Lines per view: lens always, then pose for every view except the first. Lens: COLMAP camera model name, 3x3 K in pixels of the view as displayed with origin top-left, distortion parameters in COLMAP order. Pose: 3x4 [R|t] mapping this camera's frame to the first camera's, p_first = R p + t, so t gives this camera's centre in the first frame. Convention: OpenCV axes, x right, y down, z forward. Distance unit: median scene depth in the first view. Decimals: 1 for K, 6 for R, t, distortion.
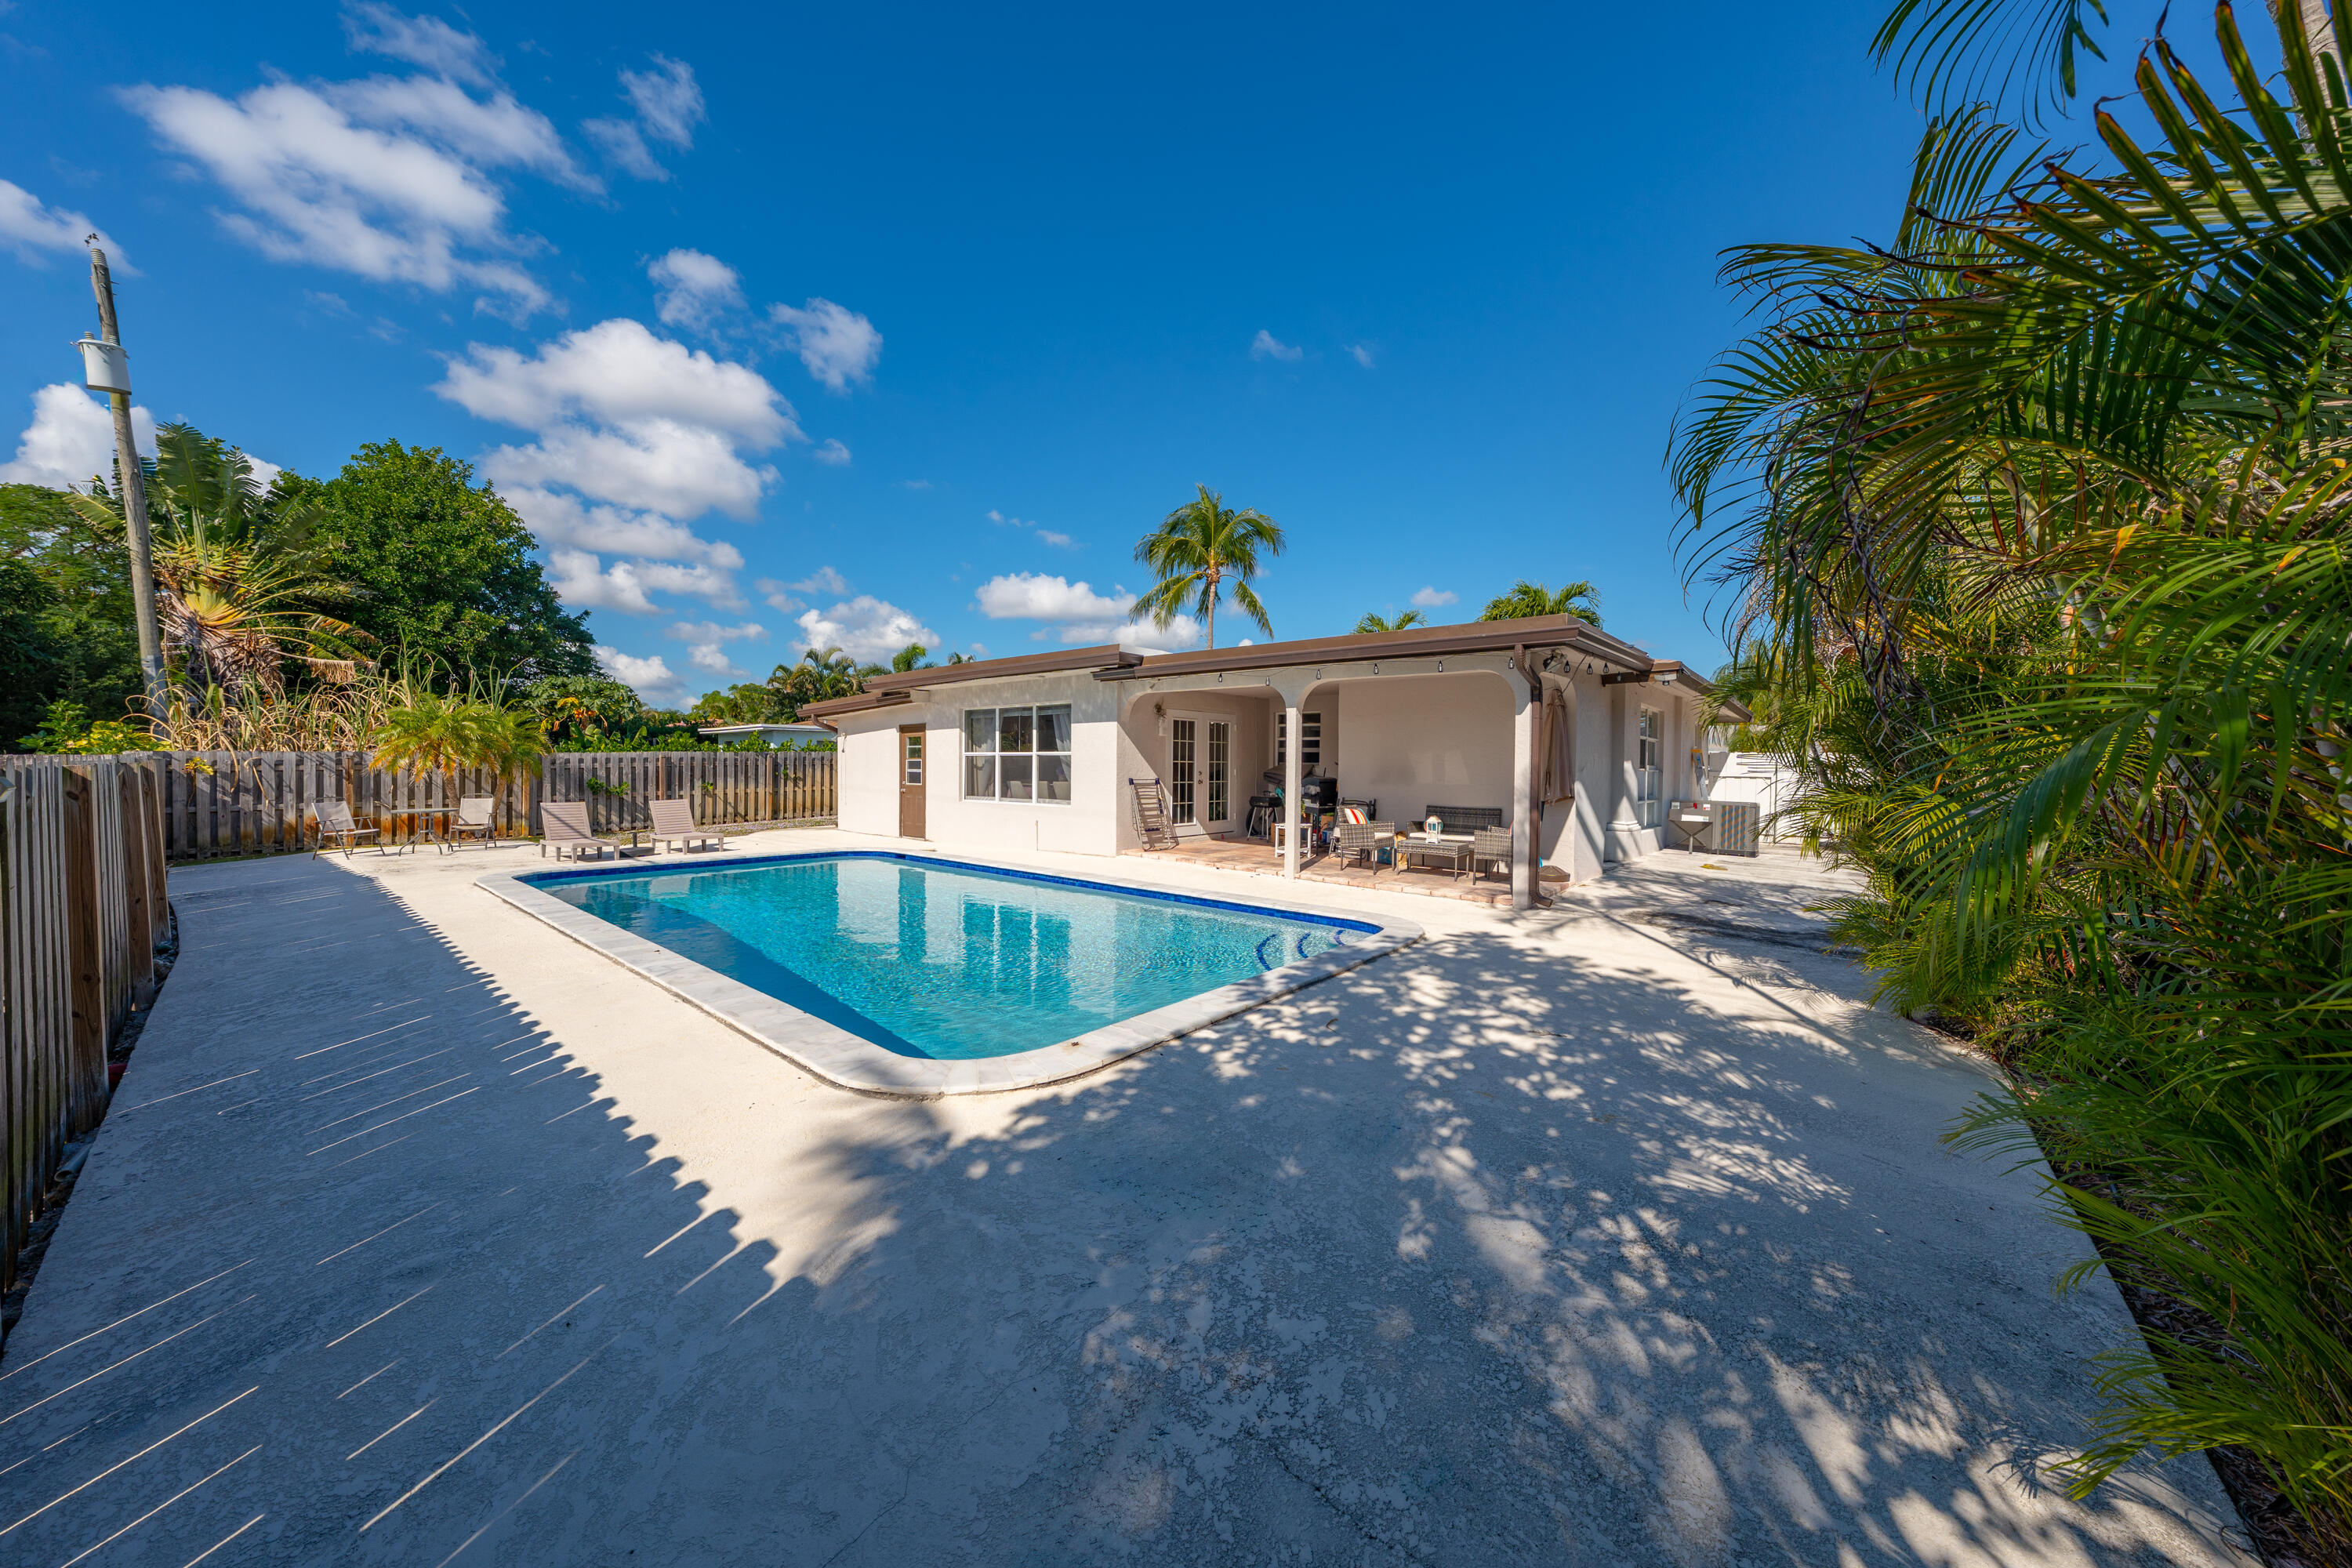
lens RADIAL K [[802.2, 0, 1177.8], [0, 802.2, 769.7], [0, 0, 1]] dist [-0.012177, -0.000078]
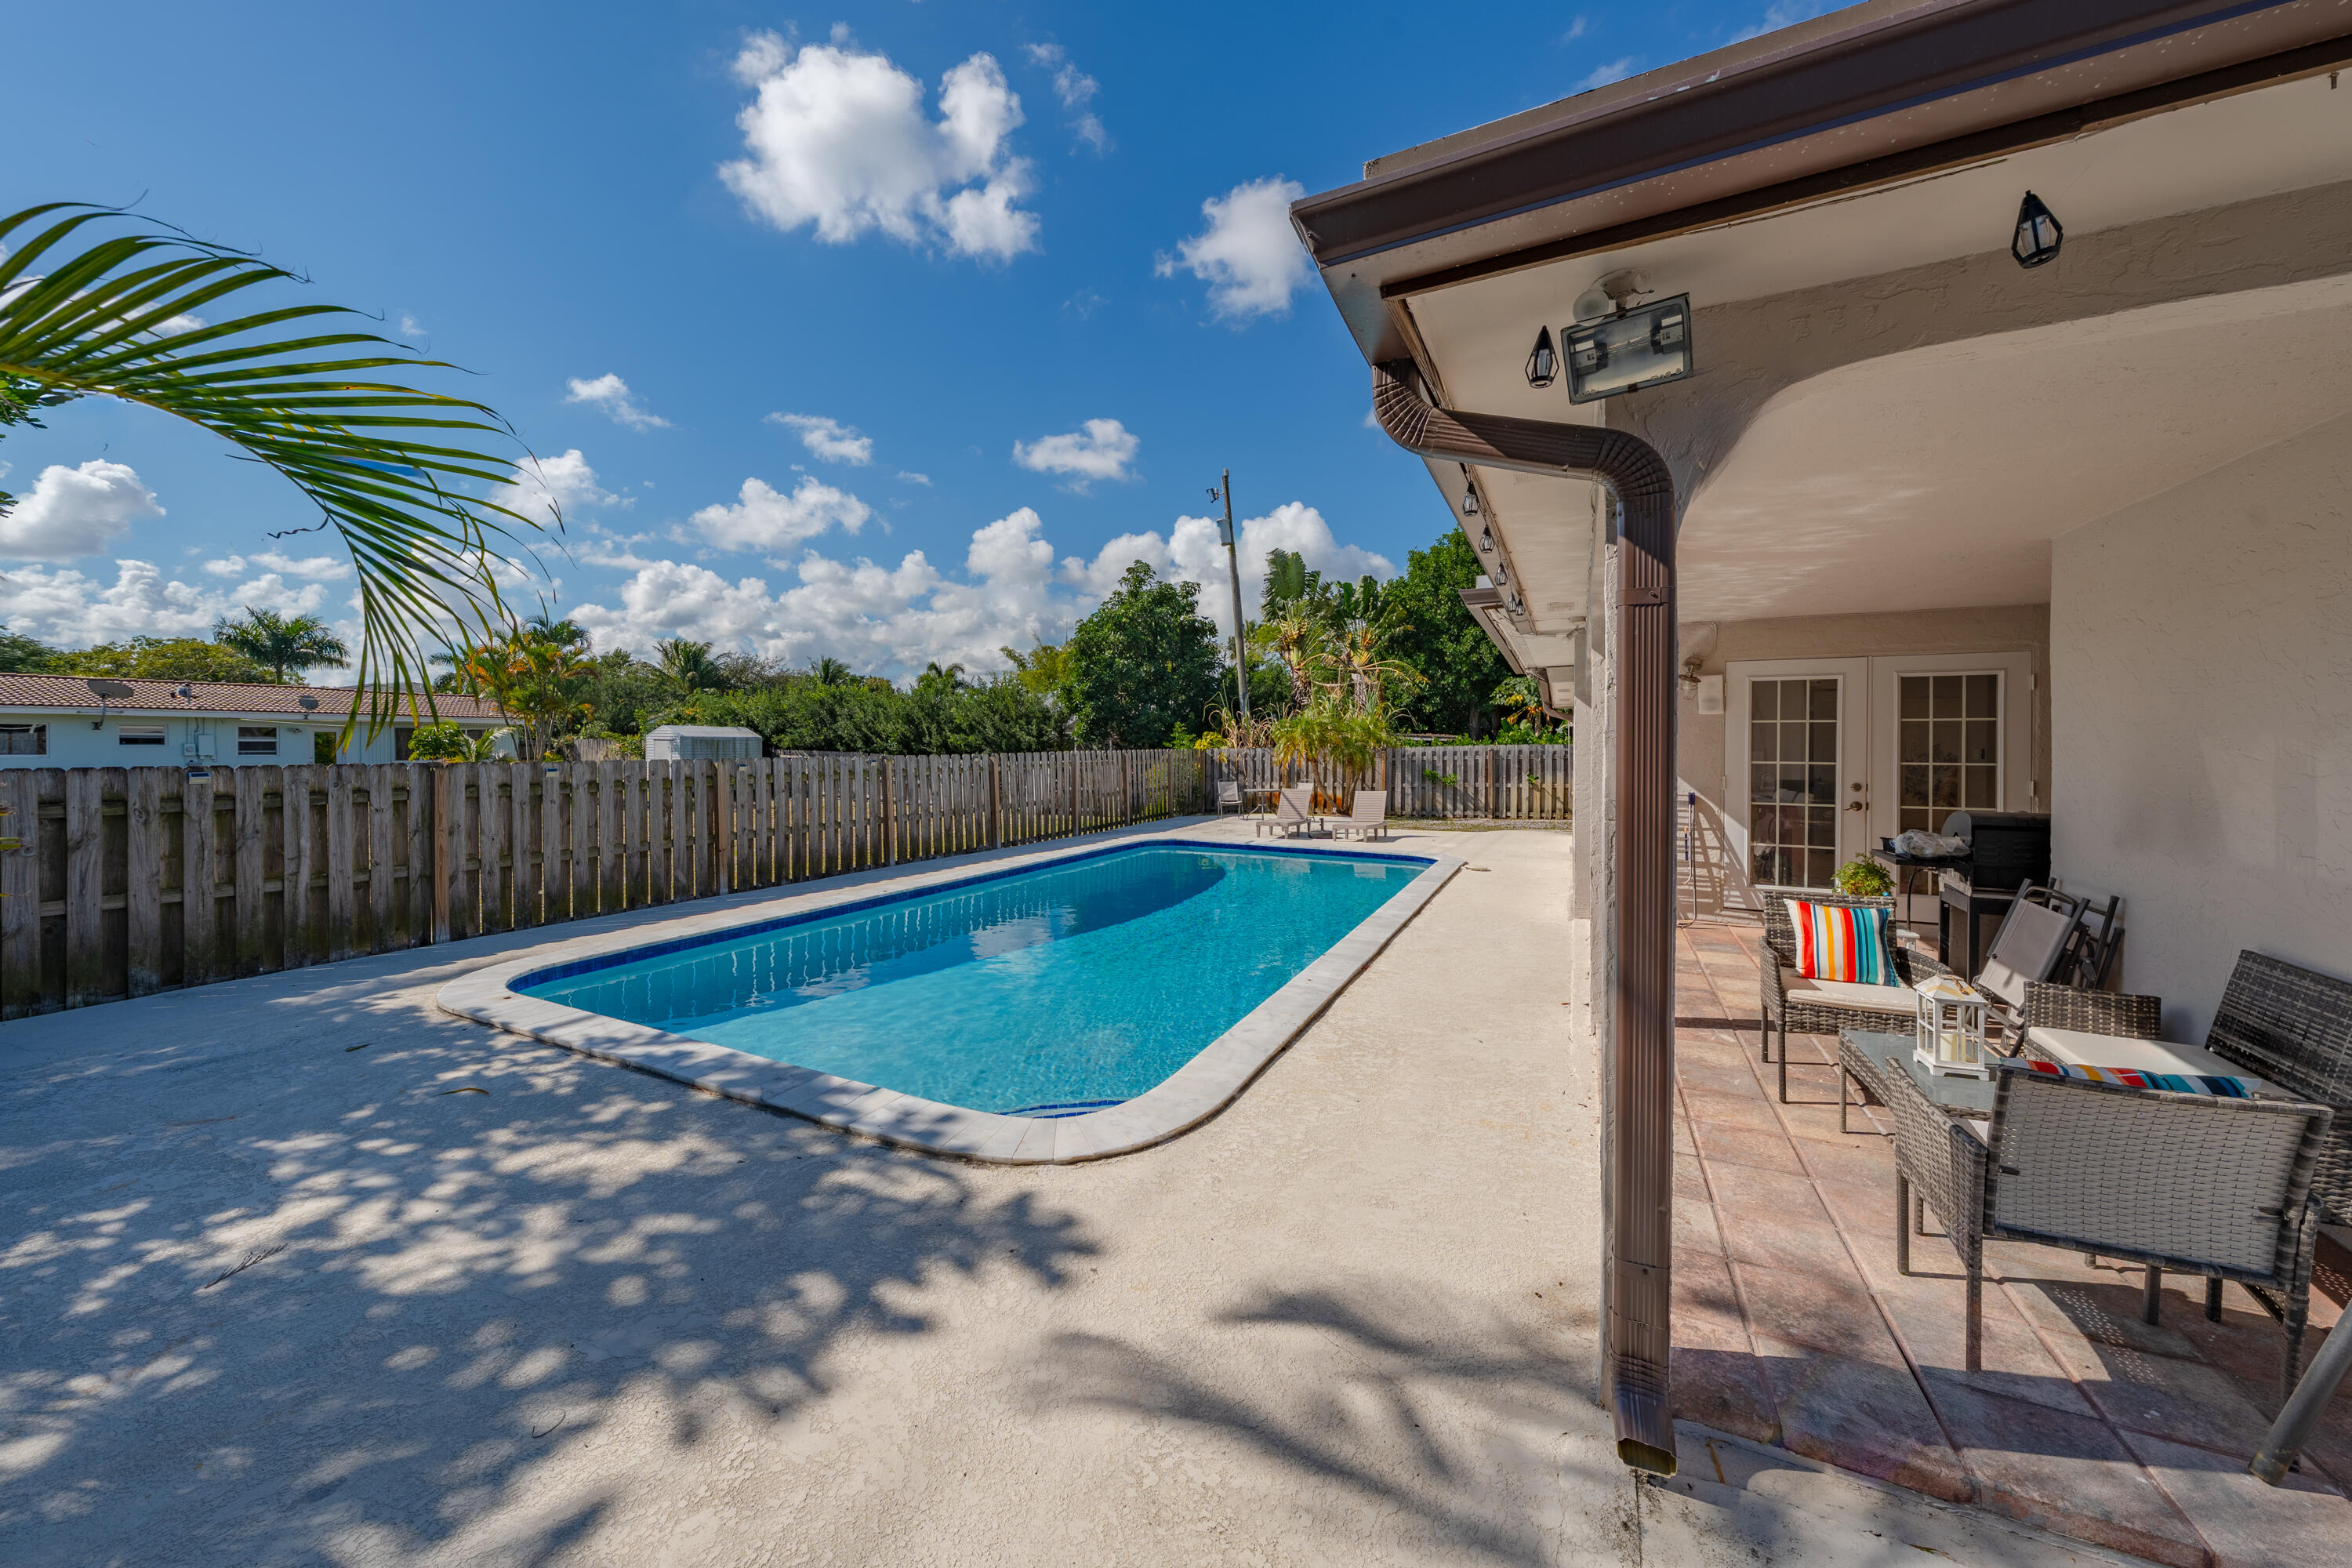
lens RADIAL K [[799.9, 0, 1179.2], [0, 799.9, 835.2], [0, 0, 1]] dist [-0.001337, 0.000049]
pose [[0.244409, 0.101298, -0.964366, 0.367459], [-0.008496, 0.994714, 0.102333, -0.012197], [0.969635, -0.016817, 0.243978, 0.484674]]
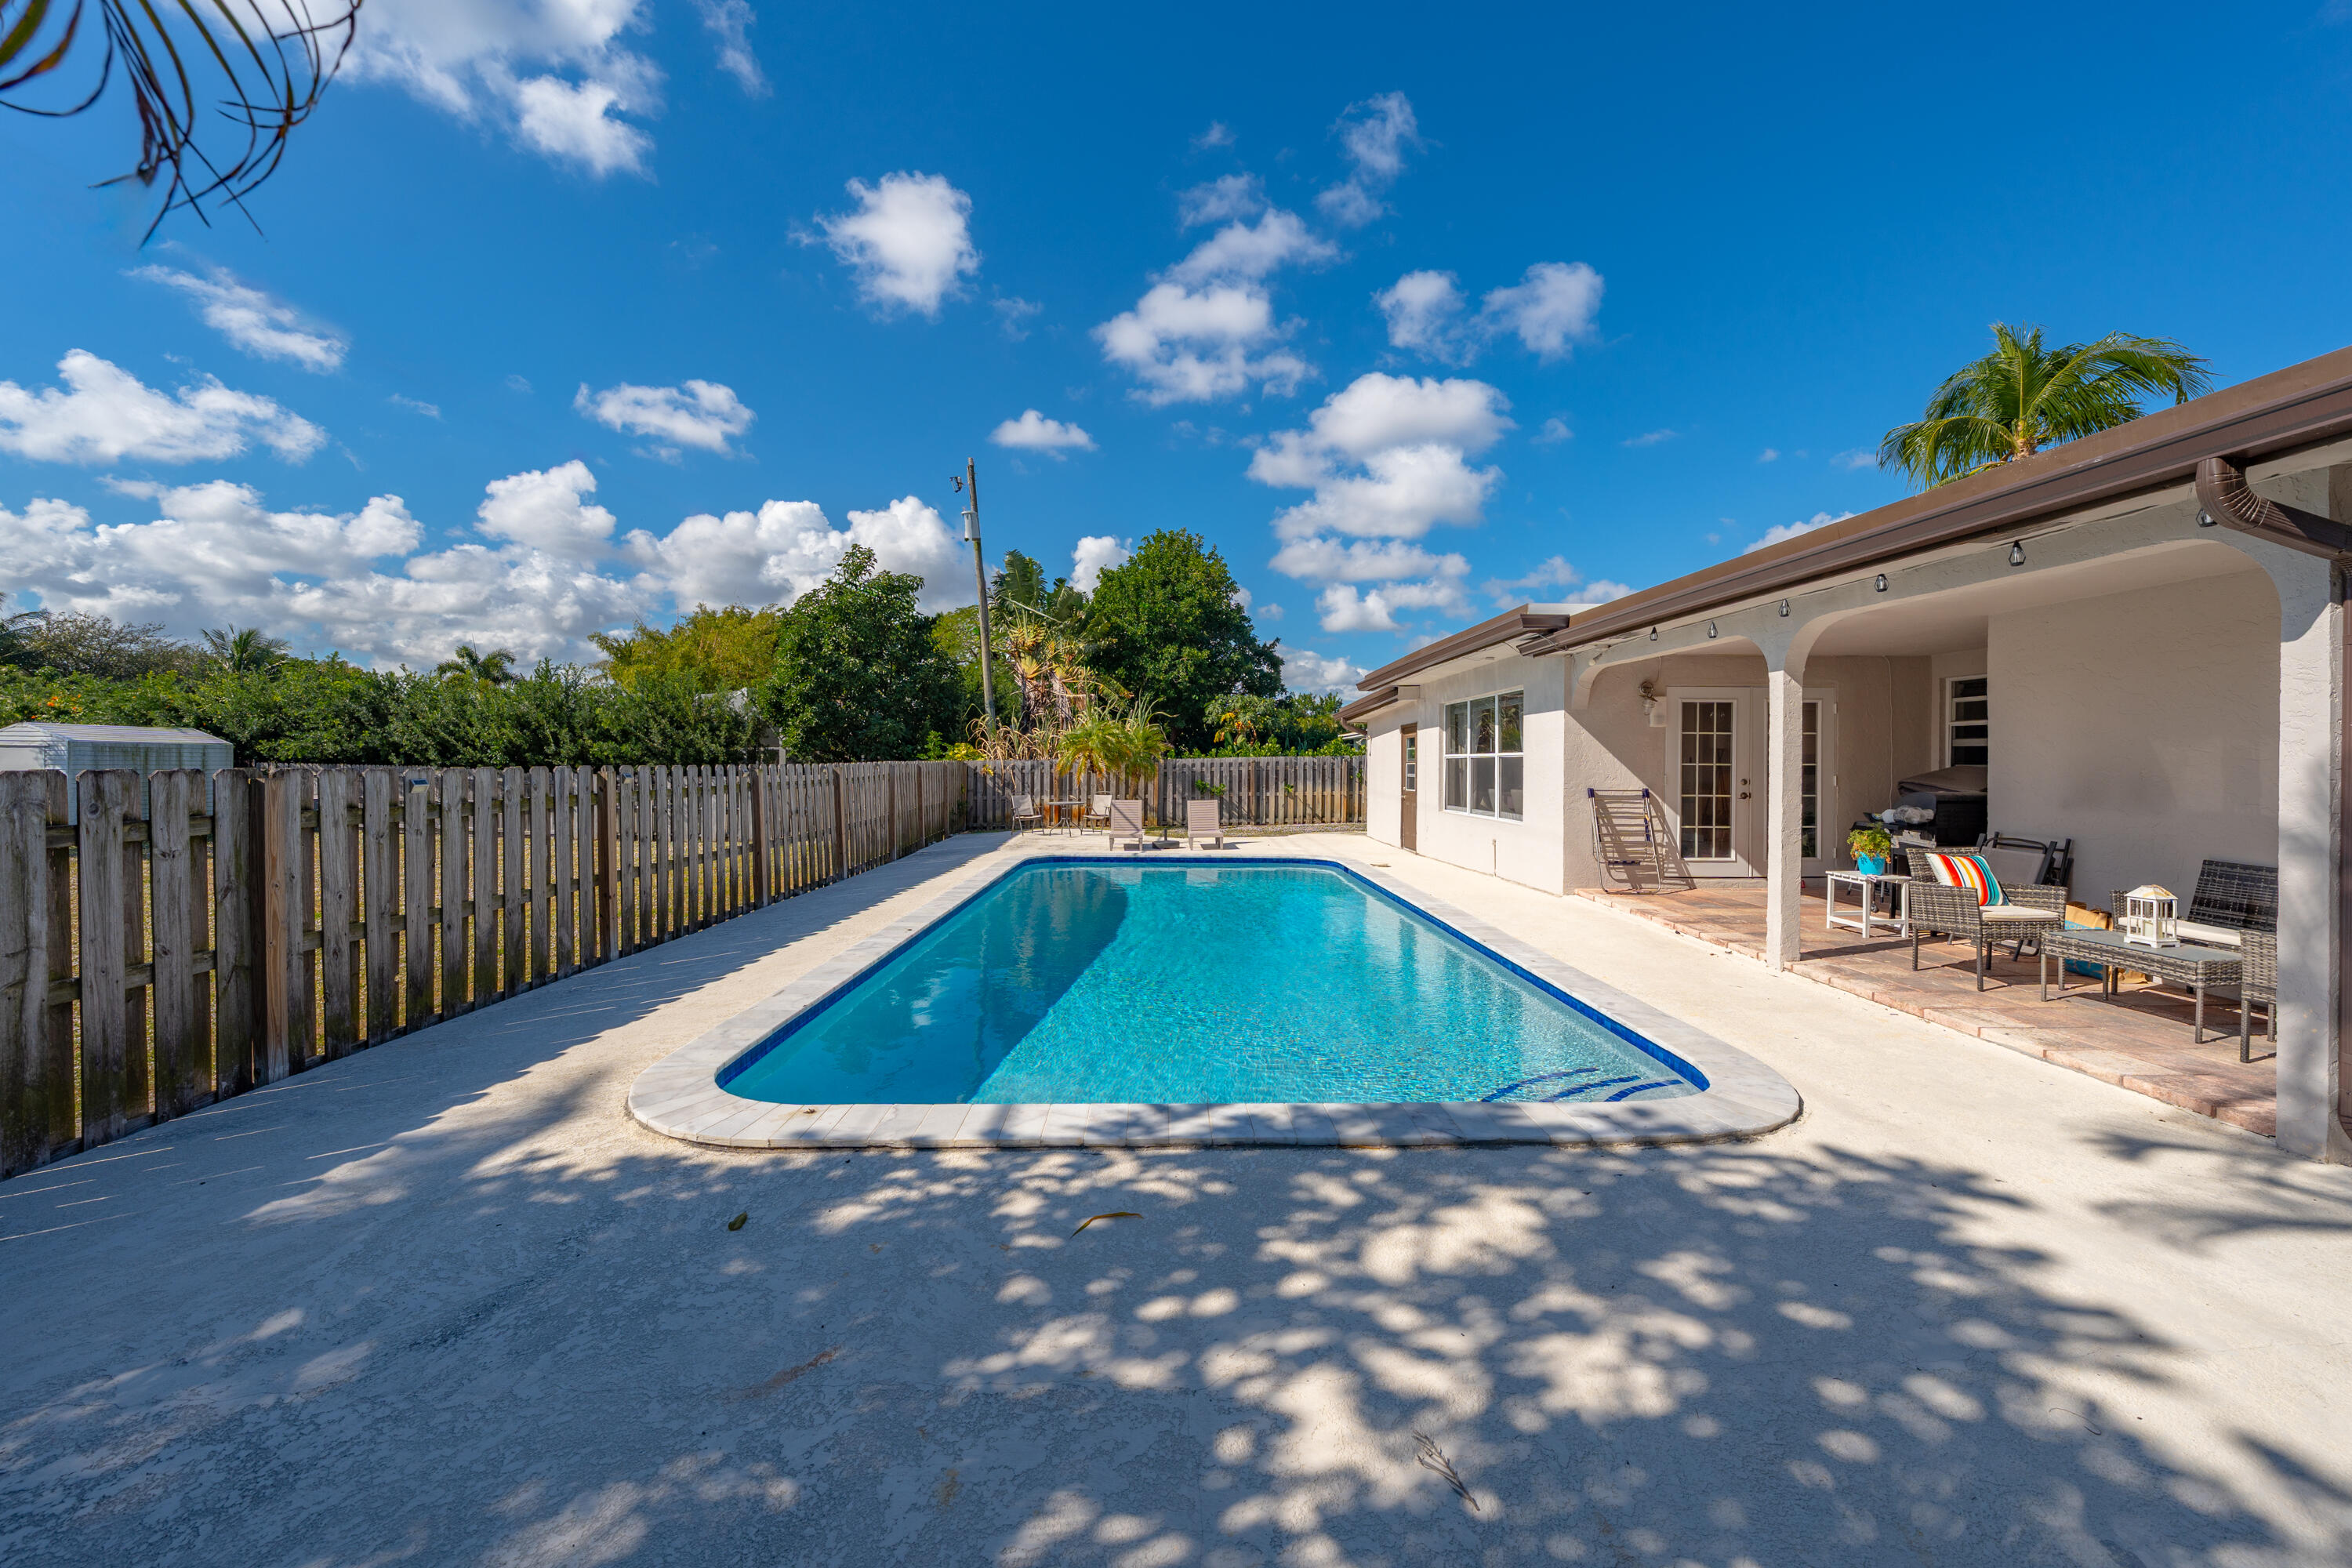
lens RADIAL K [[835.4, 0, 1176.0], [0, 835.4, 784.0], [0, 0, 1]] dist [-0.005990, -0.000084]
pose [[0.662745, 0.014372, -0.748708, 0.216979], [-0.004235, 0.999872, 0.015445, -0.002805], [0.748834, -0.007065, 0.662720, 0.203509]]
